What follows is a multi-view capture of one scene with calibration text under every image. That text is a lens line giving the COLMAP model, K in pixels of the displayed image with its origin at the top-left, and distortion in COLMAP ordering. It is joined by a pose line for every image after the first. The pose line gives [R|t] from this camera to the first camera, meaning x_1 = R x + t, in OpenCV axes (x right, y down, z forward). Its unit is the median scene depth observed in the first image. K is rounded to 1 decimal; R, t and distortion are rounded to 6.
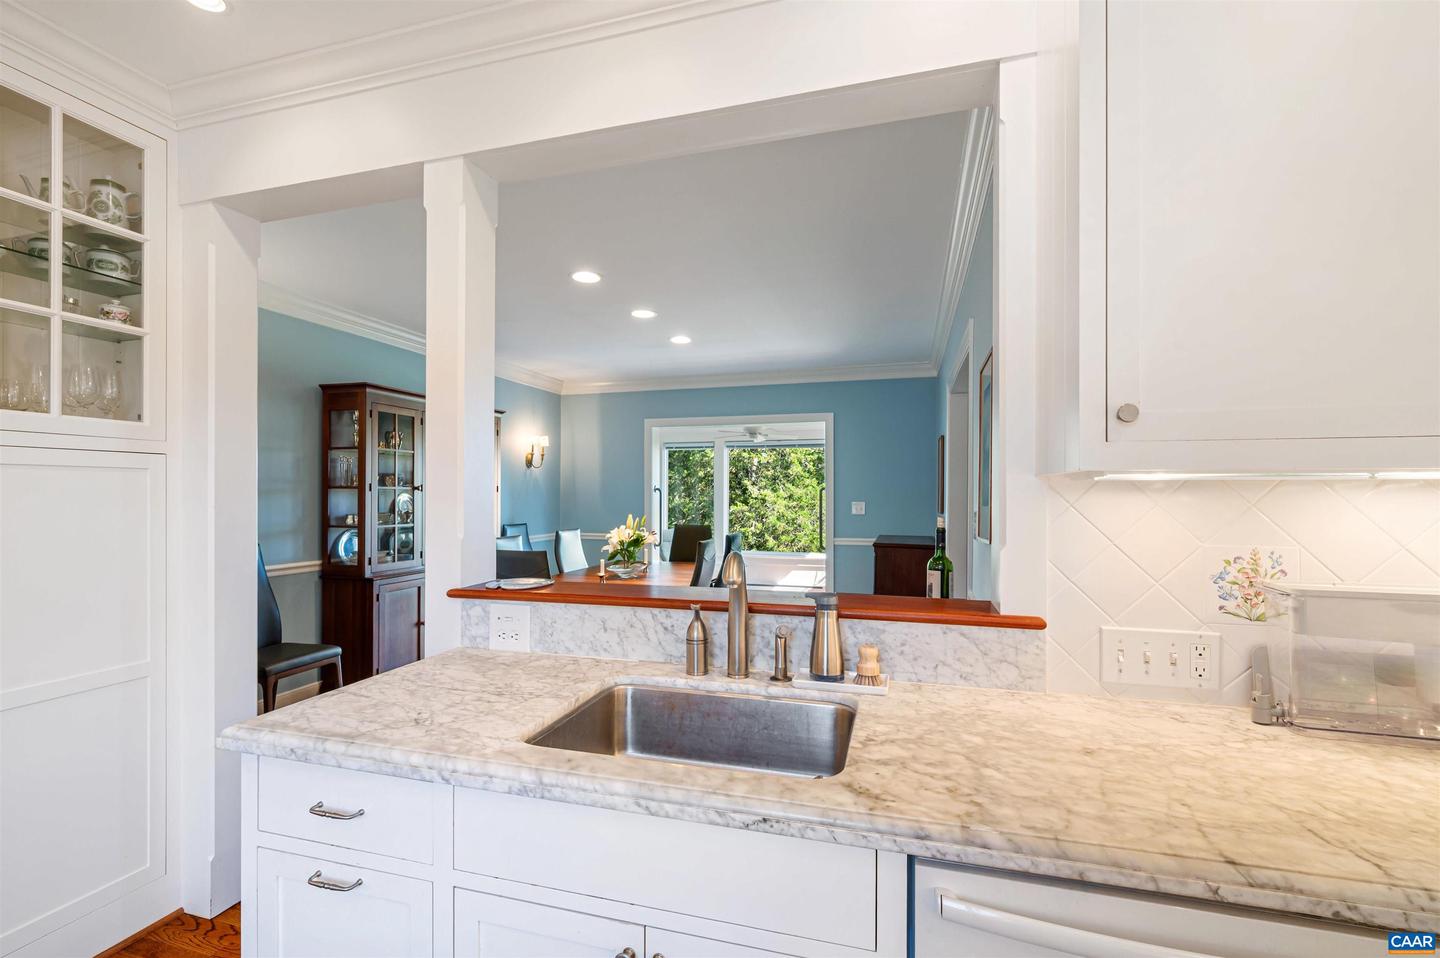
lens RADIAL K [[643.2, 0, 724.1], [0, 643.2, 492.5], [0, 0, 1]] dist [0.001182, -0.000644]
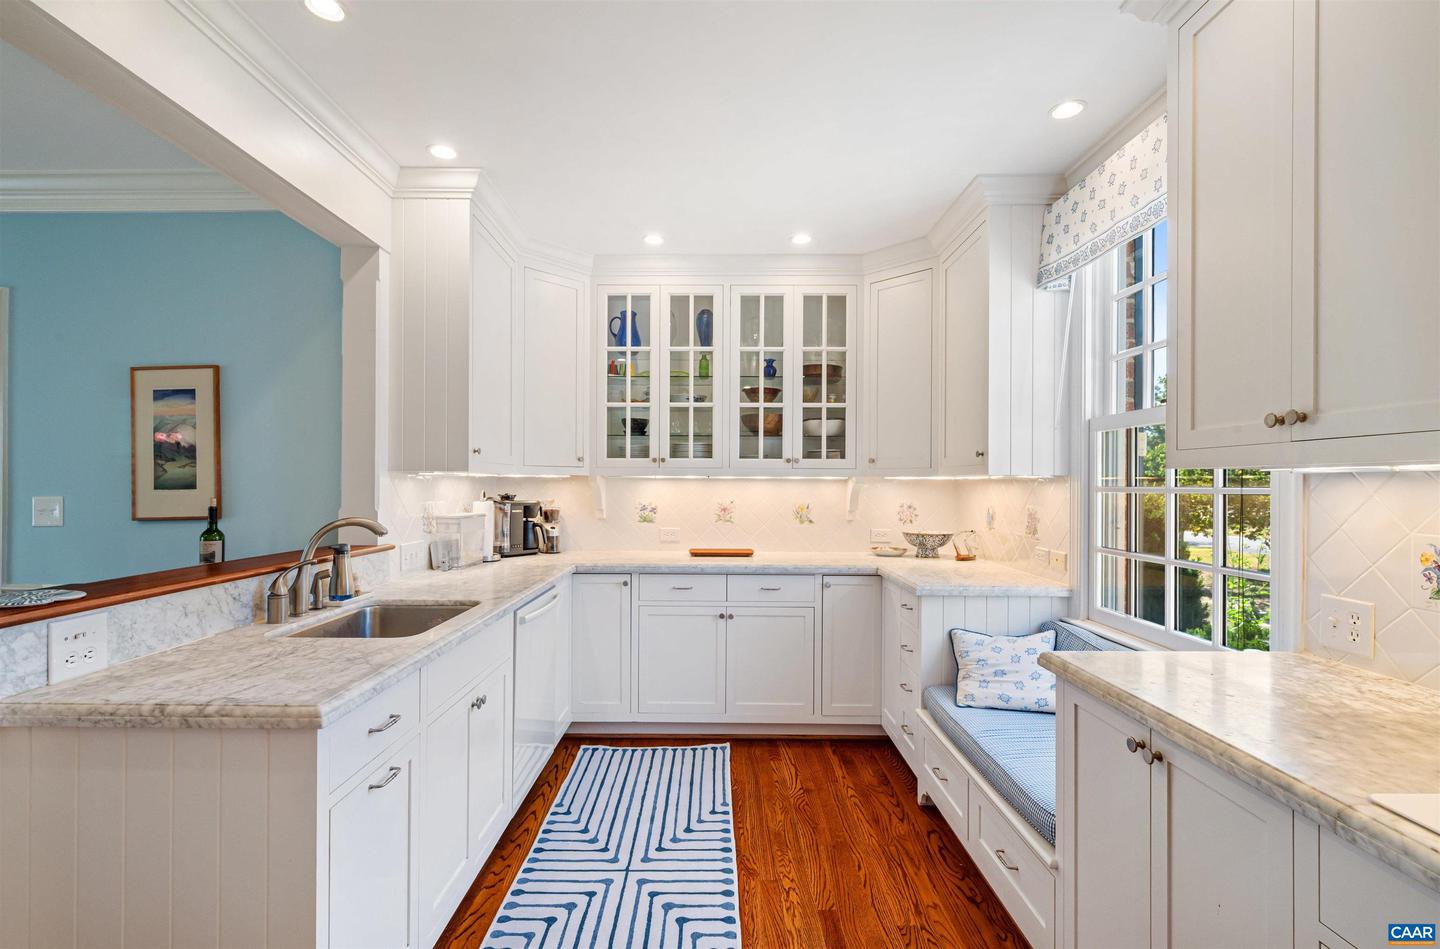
lens RADIAL K [[643.2, 0, 722.3], [0, 643.2, 481.6], [0, 0, 1]] dist [0.001182, -0.000644]
pose [[-0.287489, 0.002750, 0.957780, -1.241826], [-0.005224, 0.999976, -0.004439, 0.006162], [-0.957770, -0.006280, -0.287467, 0.443170]]
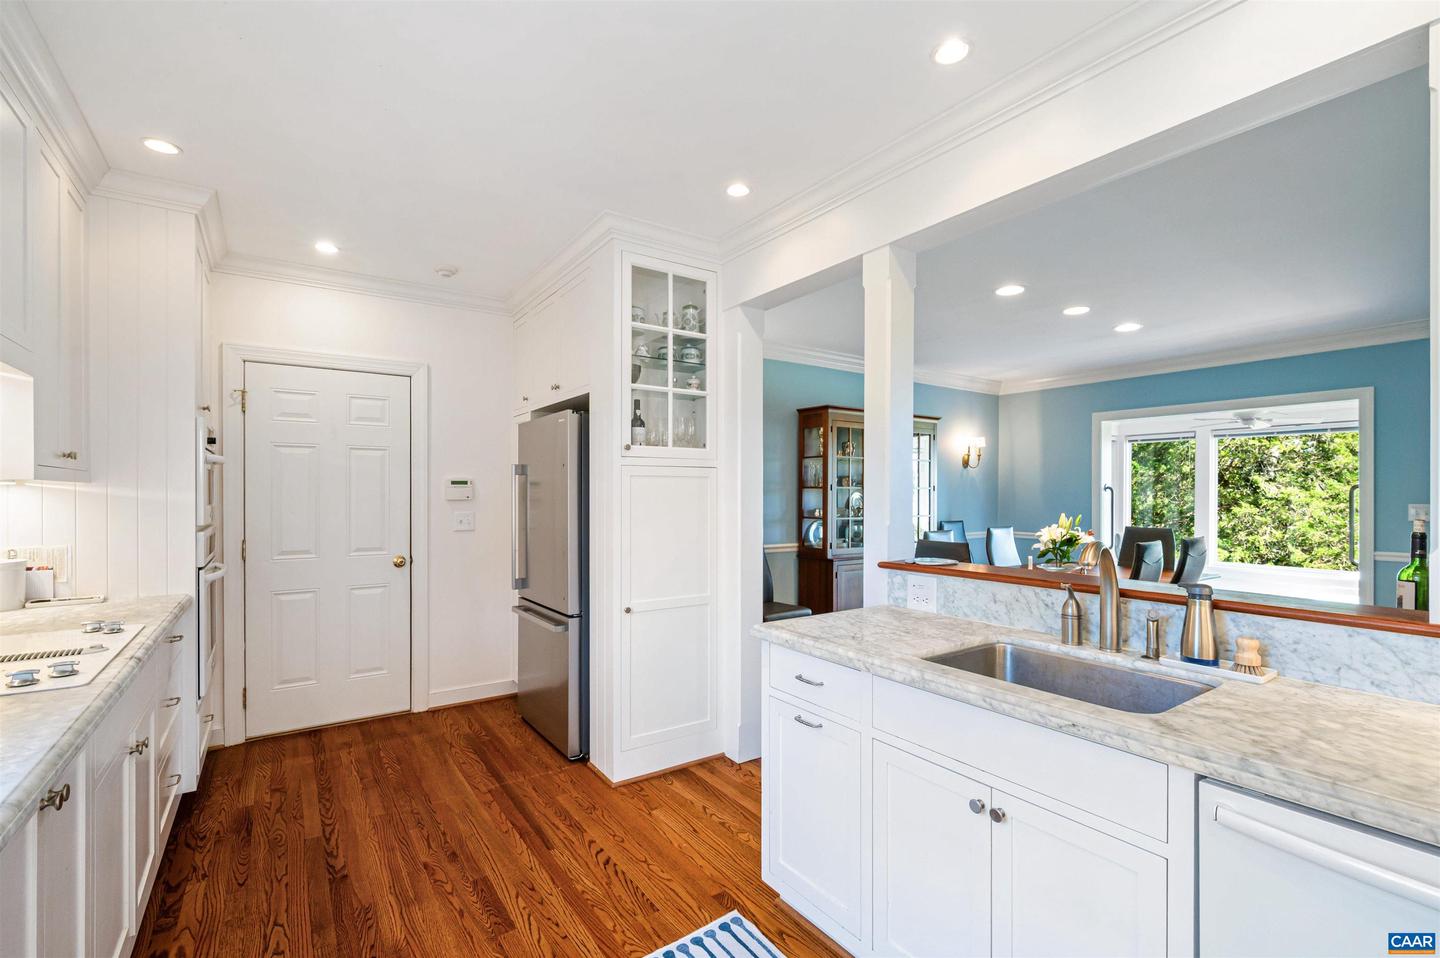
lens RADIAL K [[643.2, 0, 711.6], [0, 643.2, 492.7], [0, 0, 1]] dist [0.001182, -0.000644]
pose [[0.770891, 0.001318, -0.636965, 0.167444], [0.000070, 0.999998, 0.002155, -0.000632], [0.636967, -0.001706, 0.770889, -0.281727]]
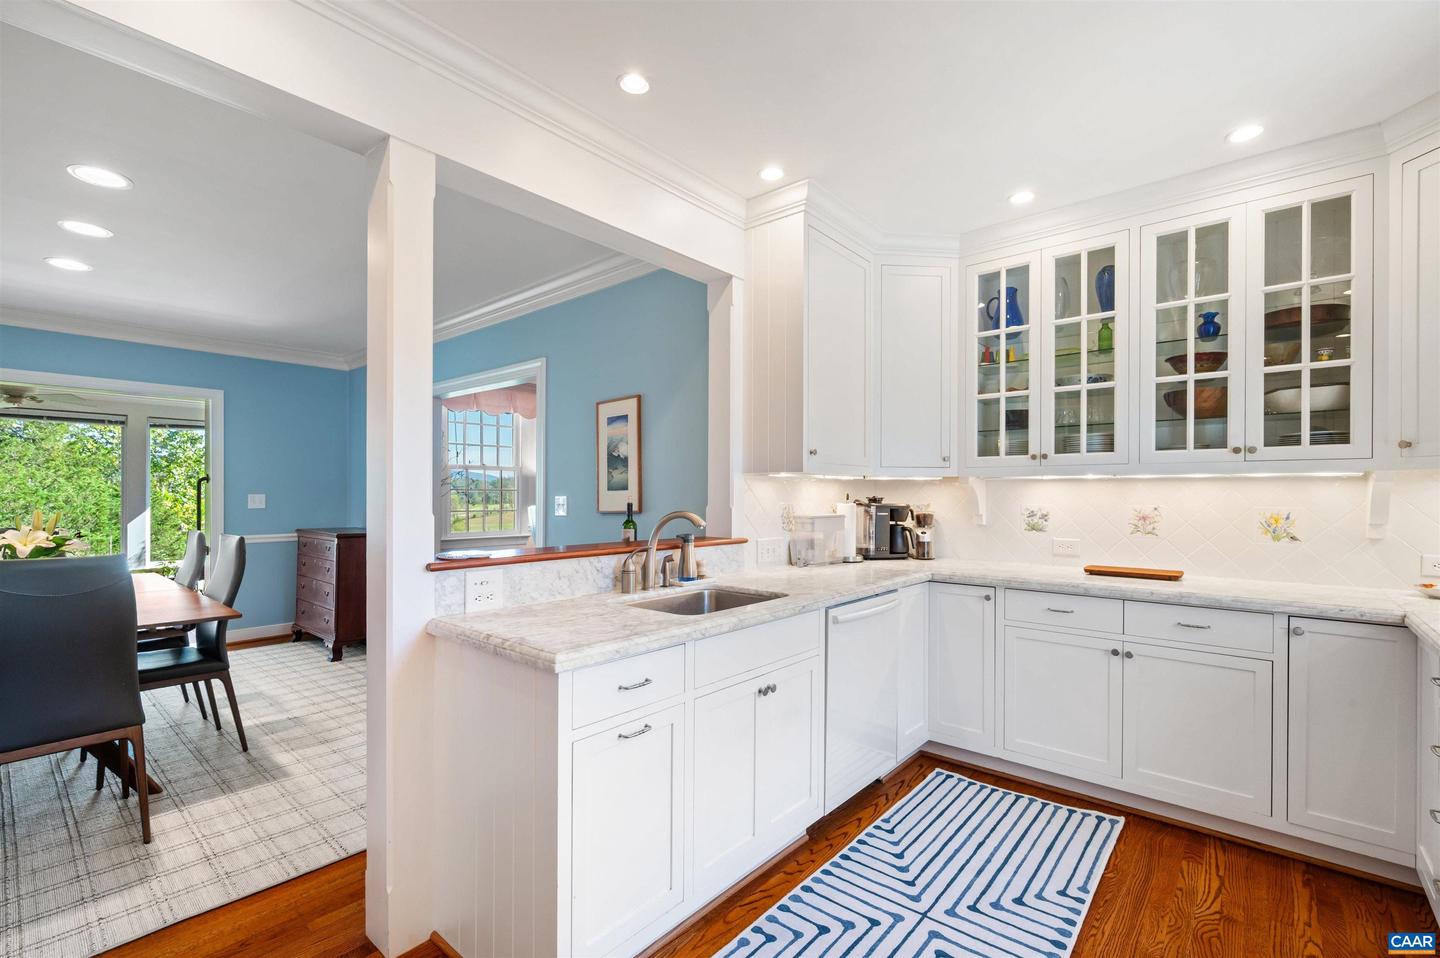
lens RADIAL K [[643.2, 0, 724.5], [0, 643.2, 491.0], [0, 0, 1]] dist [0.001182, -0.000644]
pose [[0.403983, 0.004887, 0.914753, -1.147315], [-0.004404, 0.999985, -0.003398, 0.031020], [-0.914756, -0.002656, 0.403999, 0.129148]]
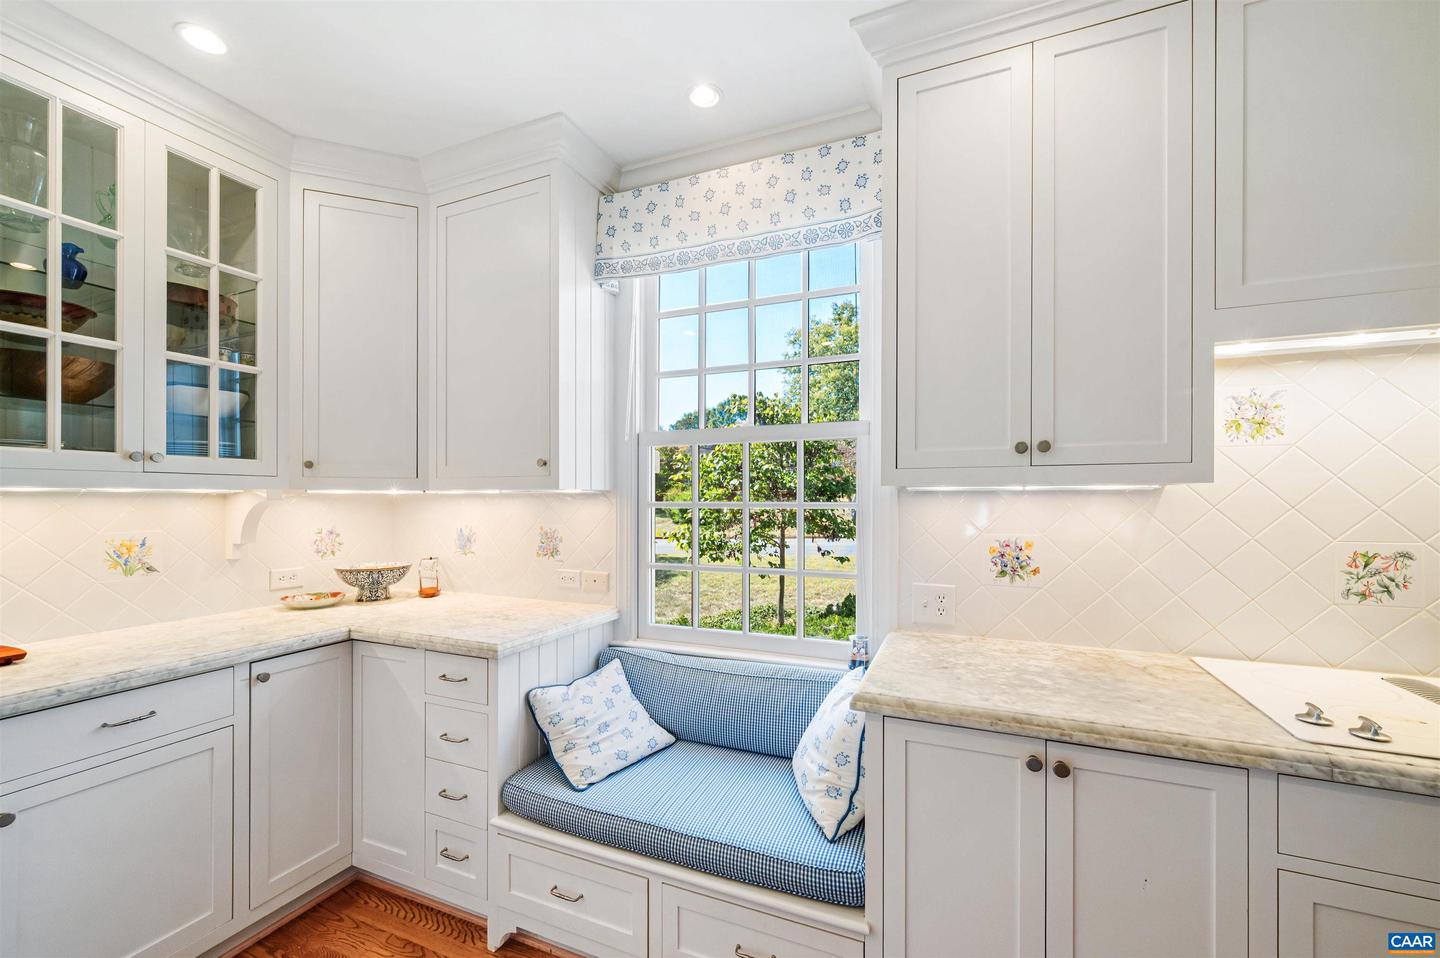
lens RADIAL K [[579.3, 0, 723.3], [0, 579.3, 497.9], [0, 0, 1]] dist [0.000244, 0.000555]
pose [[-0.992380, 0.001868, 0.123201, -0.418130], [0.001639, 0.999997, -0.001965, 0.000314], [-0.123204, -0.001748, -0.992380, 0.476073]]
